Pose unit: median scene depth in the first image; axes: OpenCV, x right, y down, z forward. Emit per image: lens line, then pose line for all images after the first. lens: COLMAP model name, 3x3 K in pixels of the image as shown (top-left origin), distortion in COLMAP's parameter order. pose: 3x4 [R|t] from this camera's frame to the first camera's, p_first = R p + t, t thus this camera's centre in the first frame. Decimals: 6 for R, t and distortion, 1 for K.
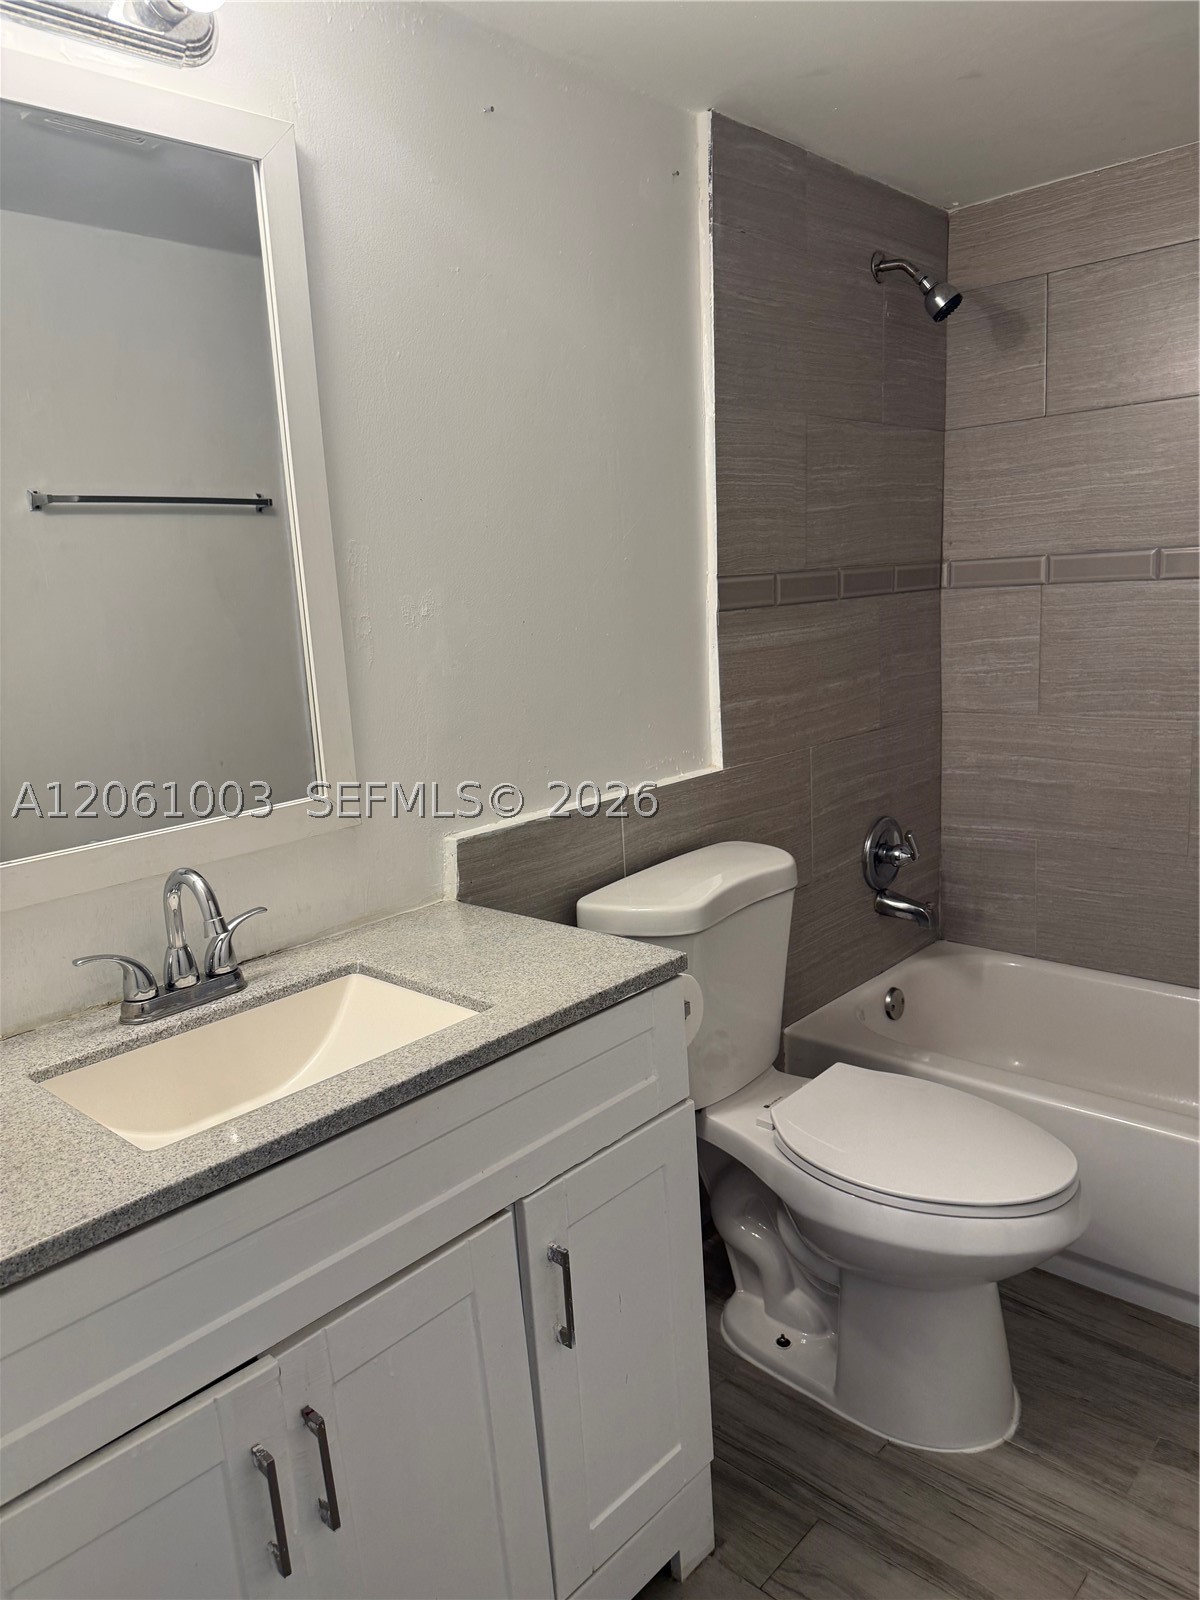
lens RADIAL K [[1131.1, 0, 594.0], [0, 1131.1, 796.1], [0, 0, 1]] dist [0.053446, -0.059381]
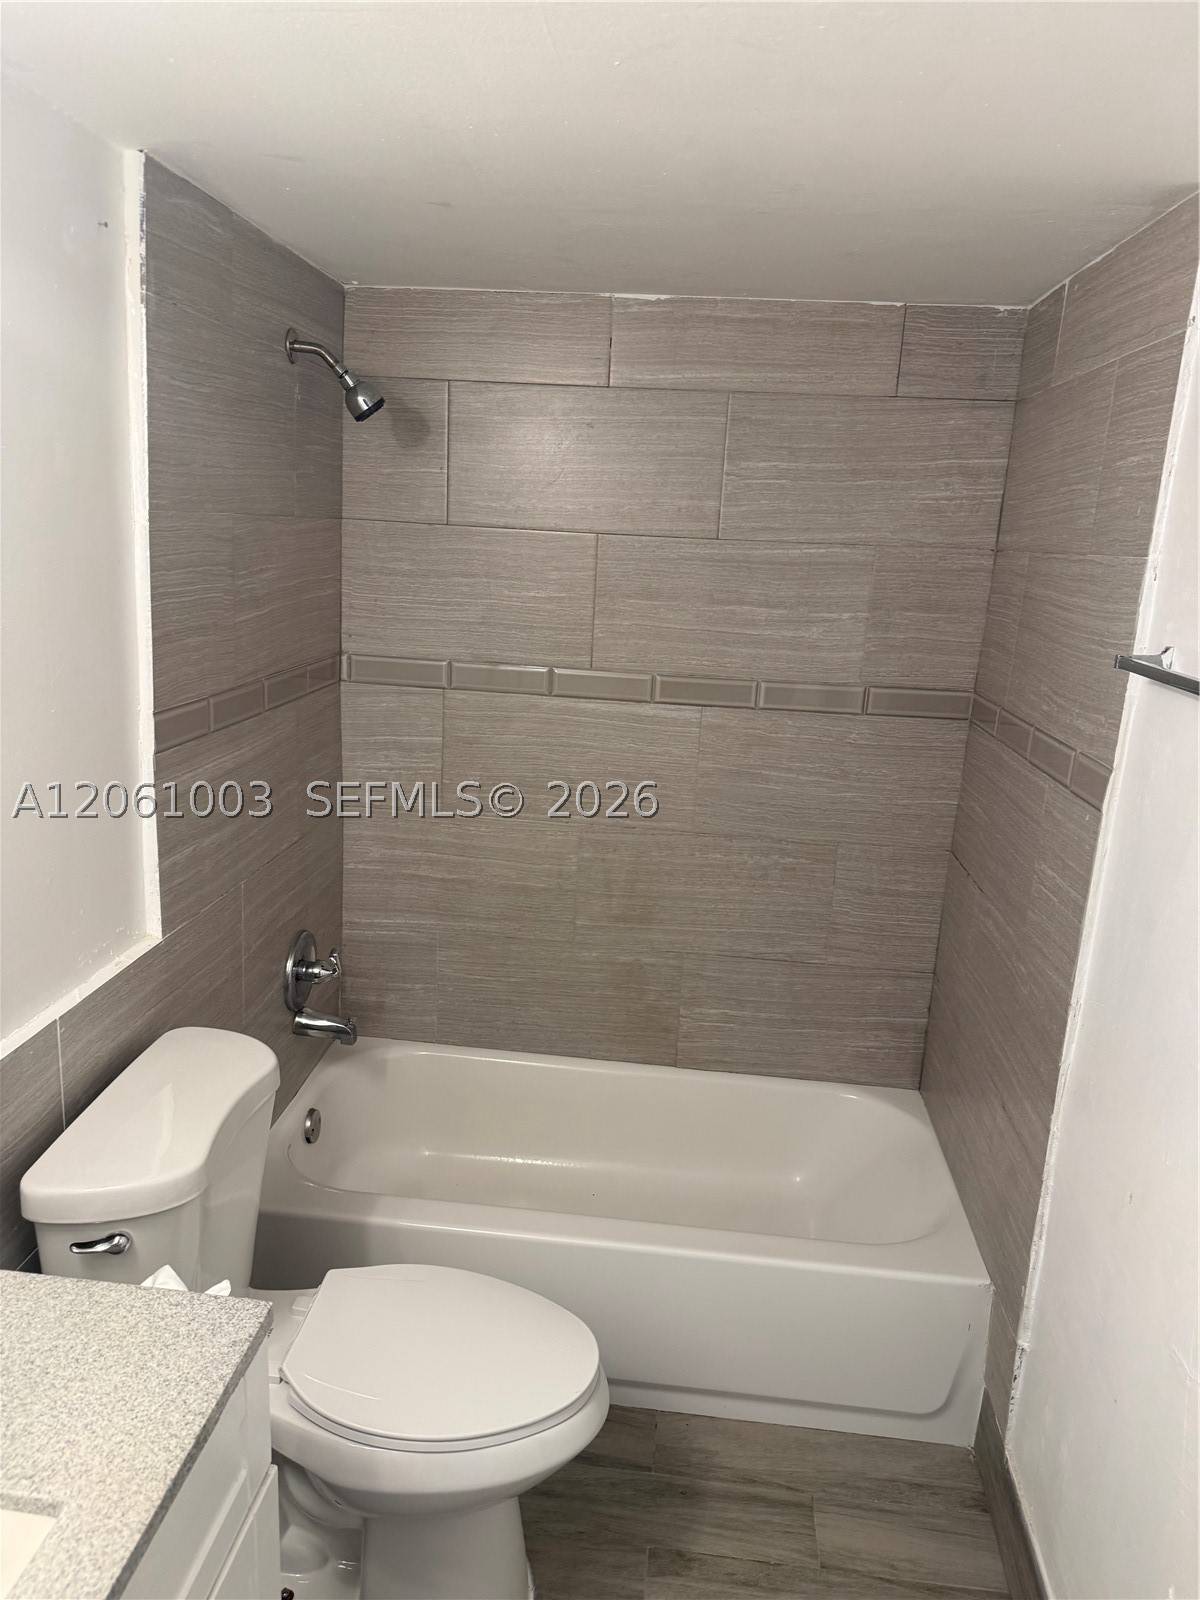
lens RADIAL K [[1137.1, 0, 563.4], [0, 1137.1, 804.5], [0, 0, 1]] dist [0.158883, -0.189060]
pose [[0.810991, -0.051353, 0.582801, -0.124017], [0.024040, 0.998224, 0.054506, -0.143322], [-0.584565, -0.030193, 0.810785, 0.119882]]
